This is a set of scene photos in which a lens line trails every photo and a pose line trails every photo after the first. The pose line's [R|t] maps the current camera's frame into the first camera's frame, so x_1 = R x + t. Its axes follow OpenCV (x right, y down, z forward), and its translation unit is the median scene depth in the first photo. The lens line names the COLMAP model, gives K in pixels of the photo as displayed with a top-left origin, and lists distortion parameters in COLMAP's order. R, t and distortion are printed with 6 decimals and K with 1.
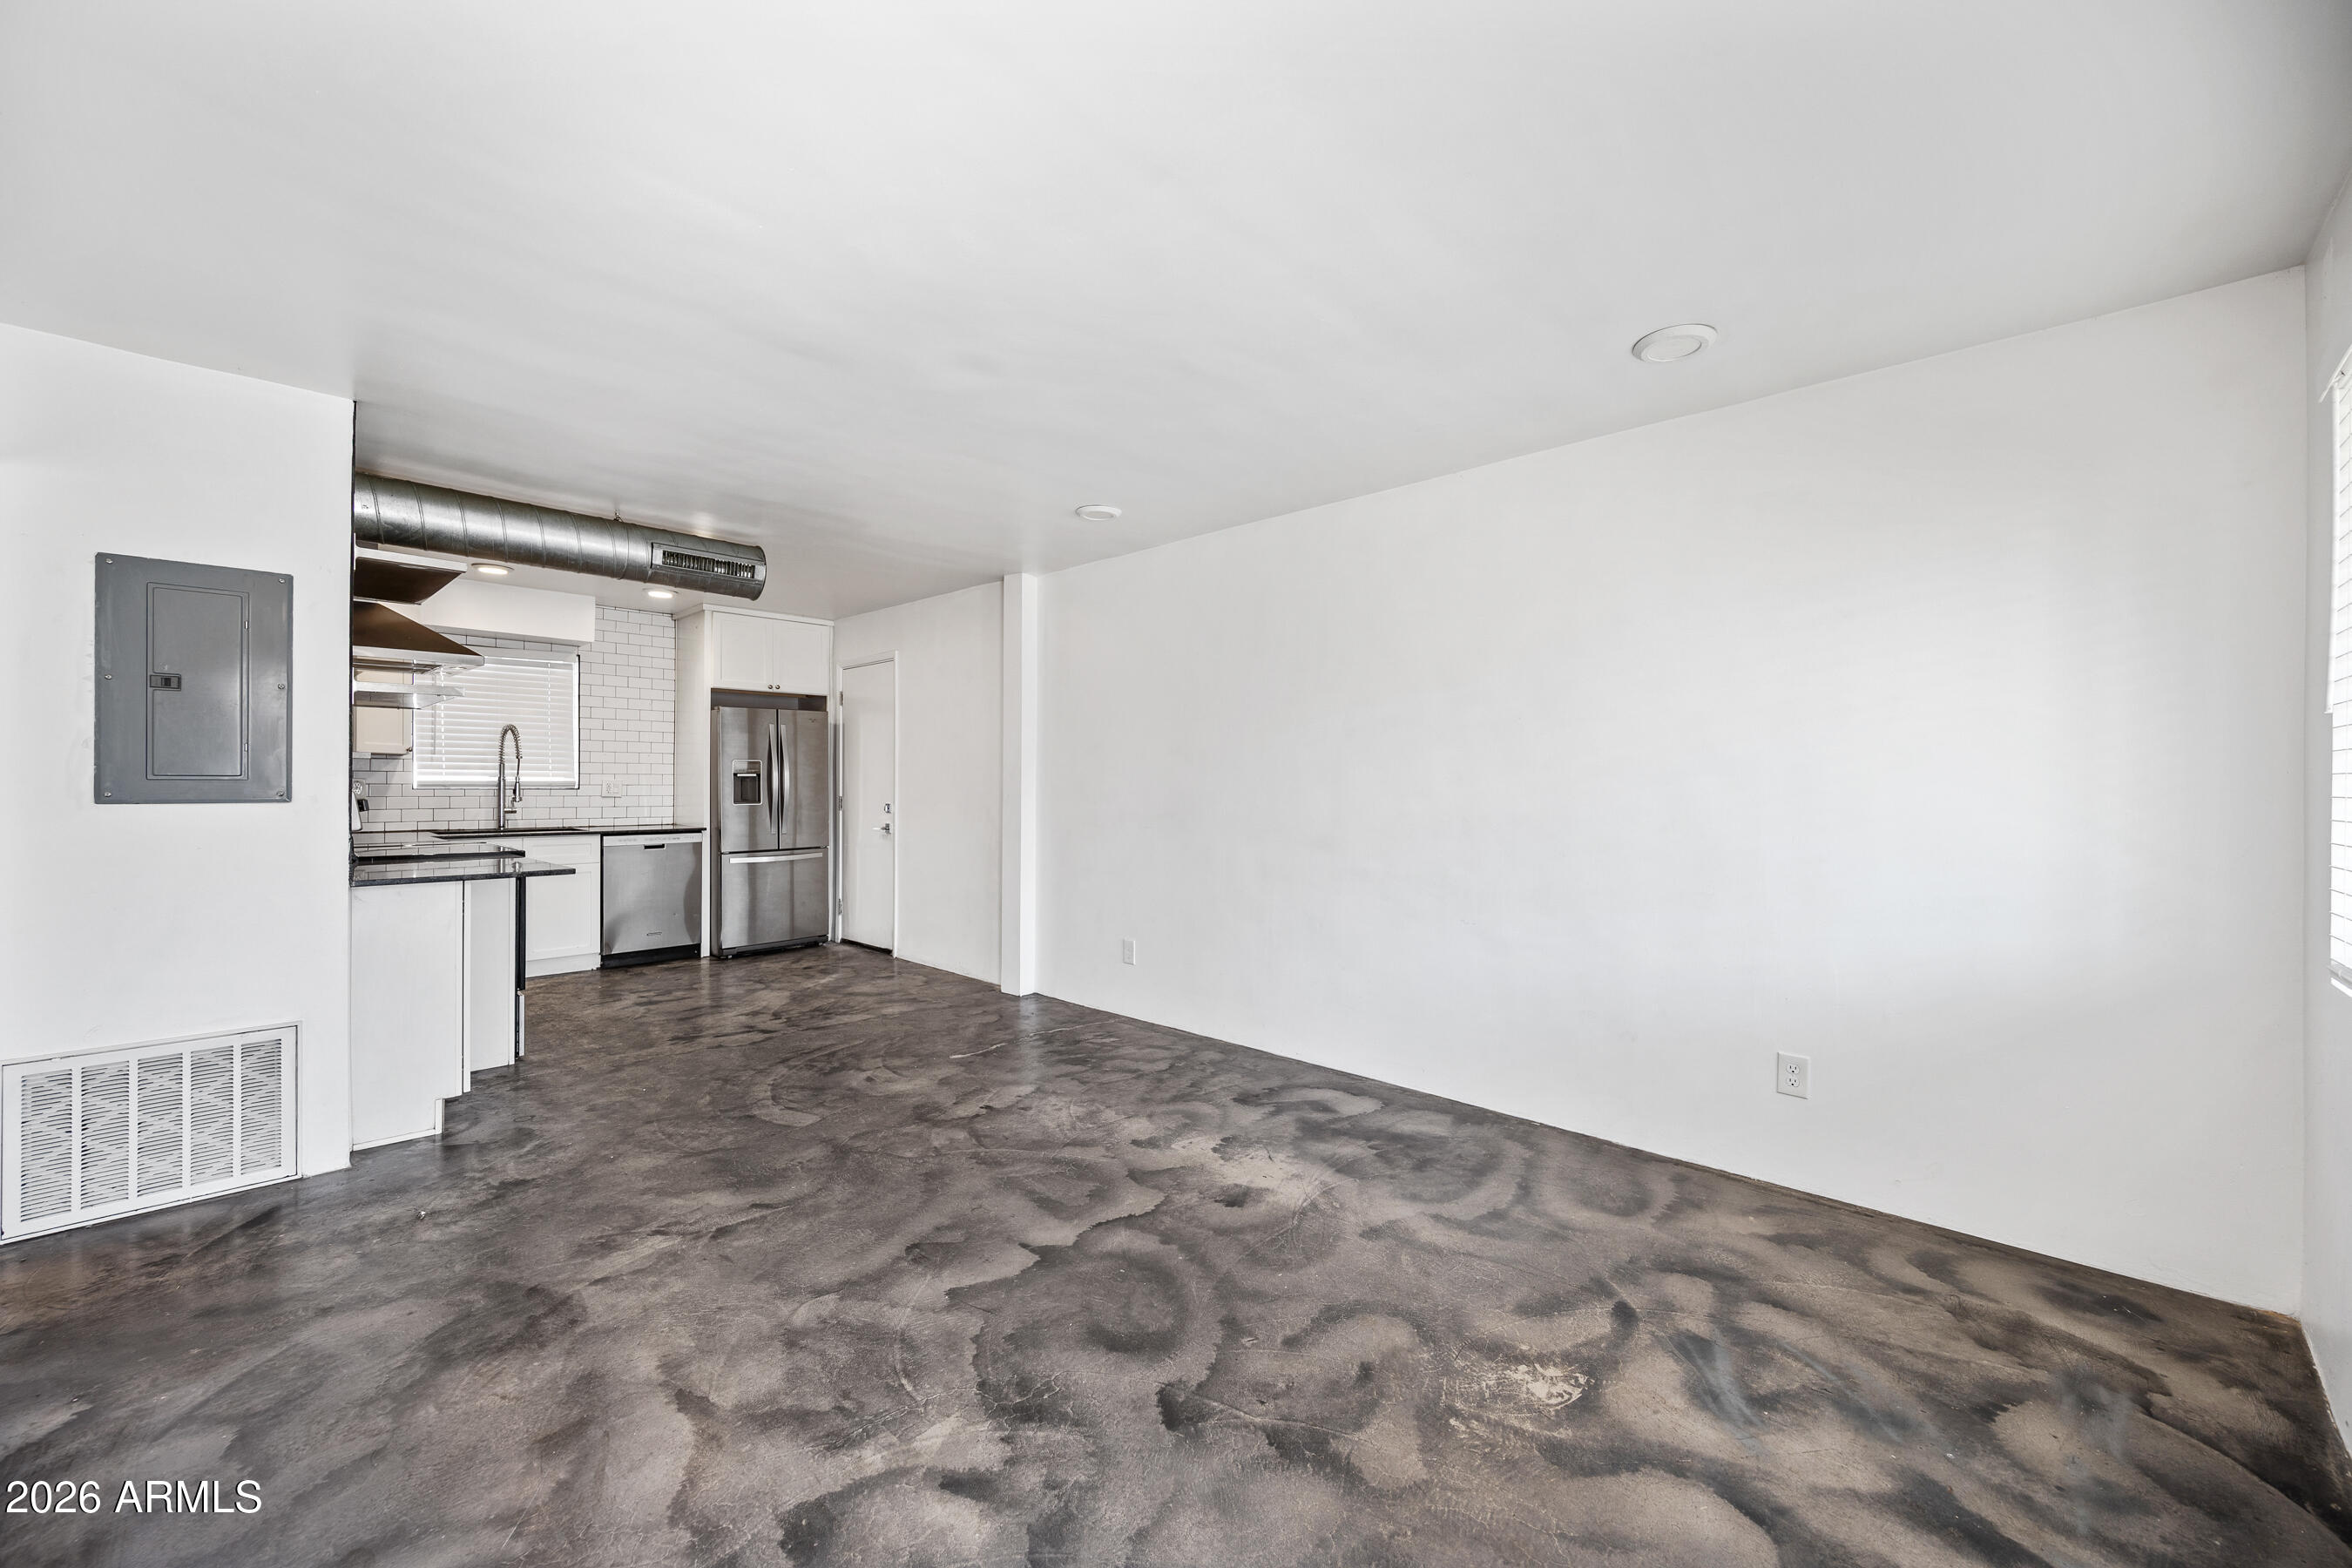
lens RADIAL K [[932.7, 0, 1178.0], [0, 932.7, 783.2], [0, 0, 1]] dist [-0.000849, 0.000206]
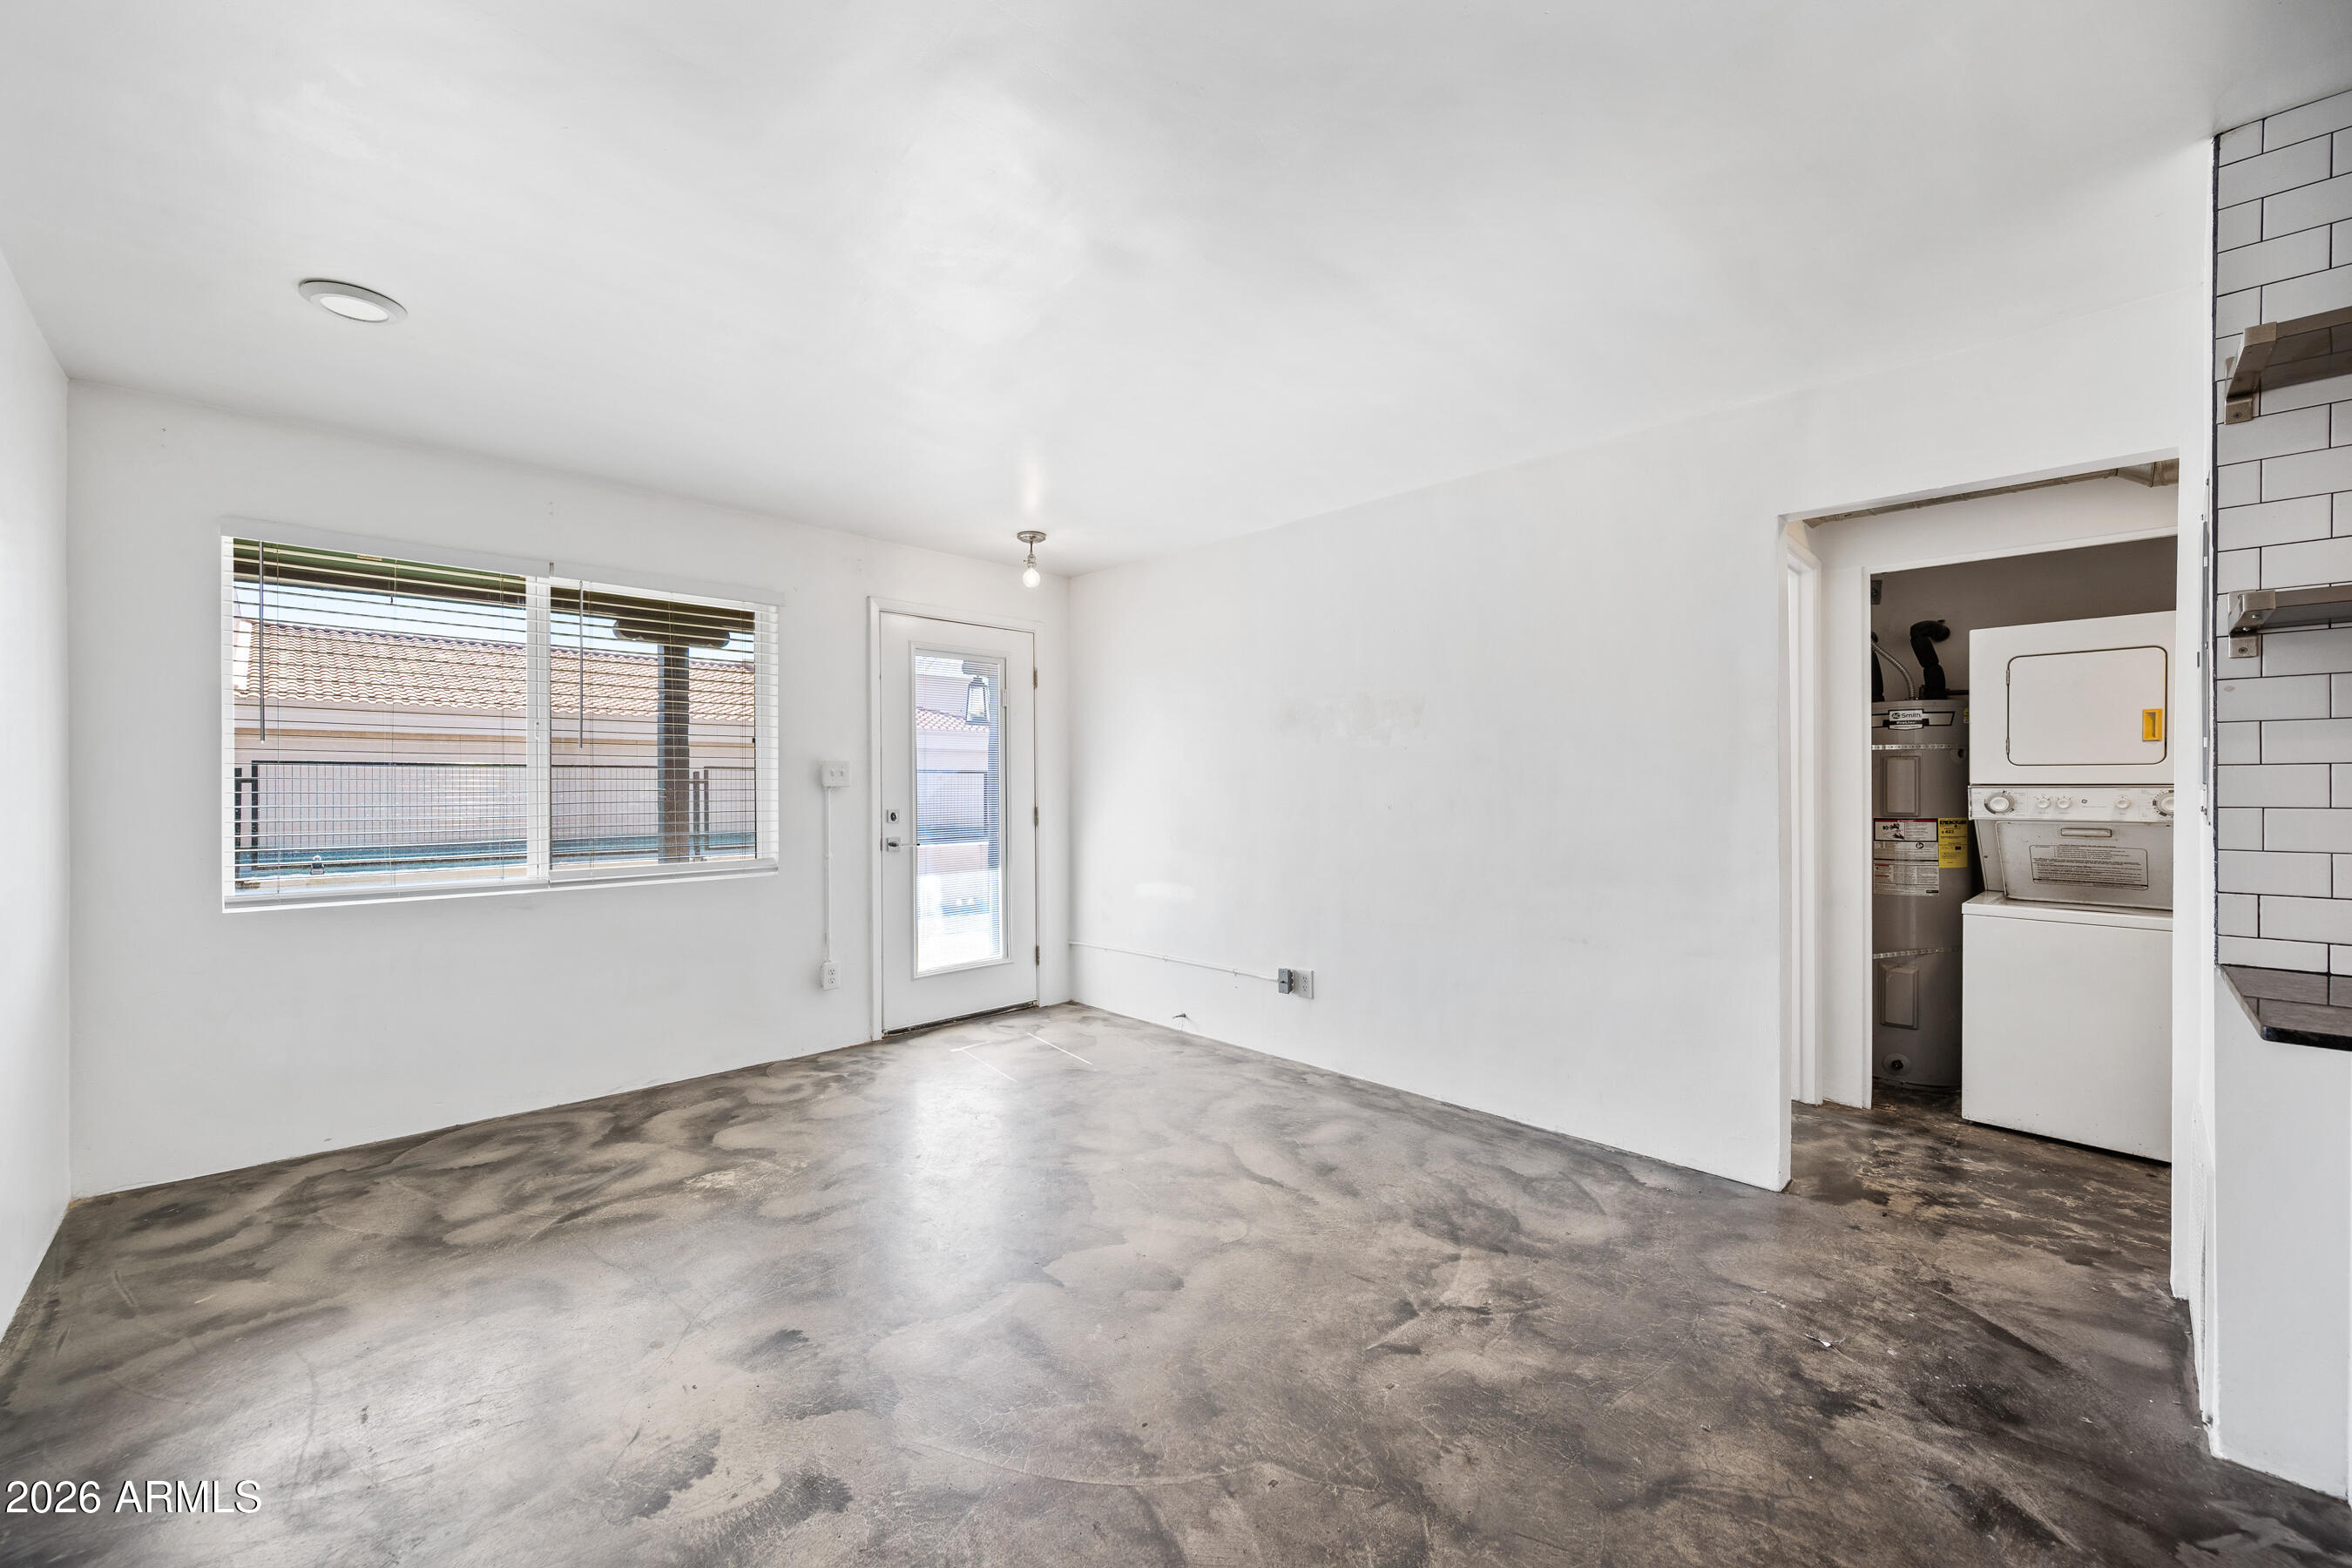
lens RADIAL K [[932.7, 0, 1174.5], [0, 932.7, 787.2], [0, 0, 1]] dist [-0.000849, 0.000206]
pose [[-0.999340, -0.004568, 0.036033, -0.342985], [-0.004549, 0.999989, 0.000597, -0.002960], [-0.036035, 0.000433, -0.999350, 2.118877]]
